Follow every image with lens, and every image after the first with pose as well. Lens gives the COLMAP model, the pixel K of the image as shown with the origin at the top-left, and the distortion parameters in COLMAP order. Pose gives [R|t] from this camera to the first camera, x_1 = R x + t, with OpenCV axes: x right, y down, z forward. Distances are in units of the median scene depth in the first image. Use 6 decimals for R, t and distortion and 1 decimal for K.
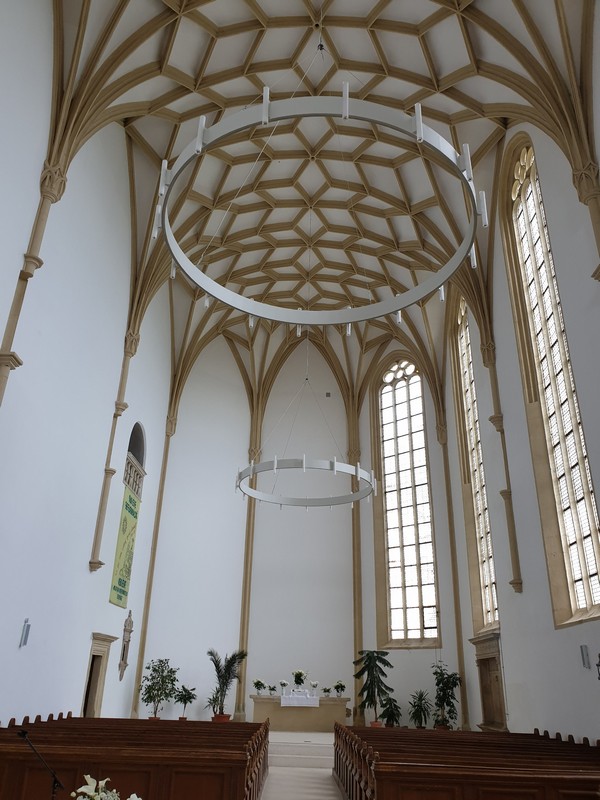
lens RADIAL K [[644.9, 0, 292.9], [0, 644.9, 392.9], [0, 0, 1]] dist [0.004705, 0.017868]
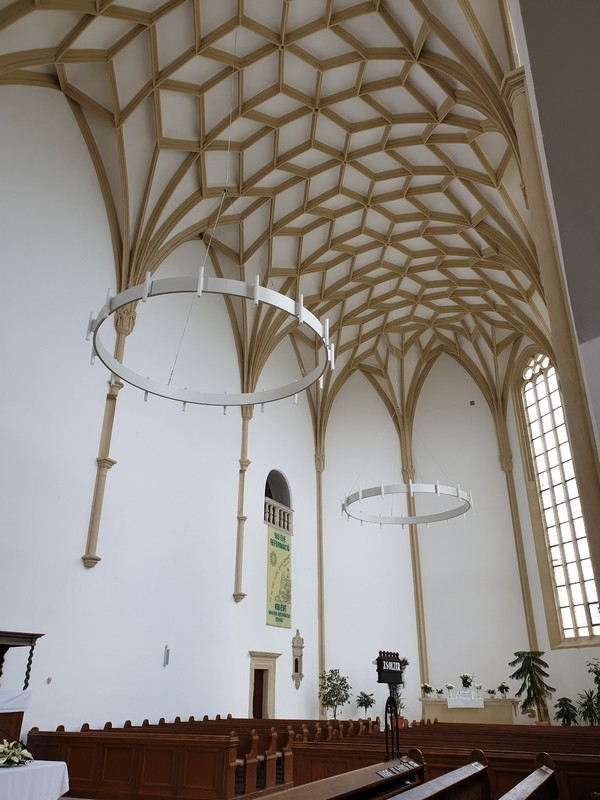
lens RADIAL K [[649.9, 0, 300.0], [0, 649.9, 400.0], [0, 0, 1]] dist [0.014911, -0.006432]
pose [[0.903566, -0.203131, -0.377236, 0.267748], [0.203487, 0.978285, -0.039381, -0.022530], [0.377044, -0.041179, 0.925279, -0.073039]]
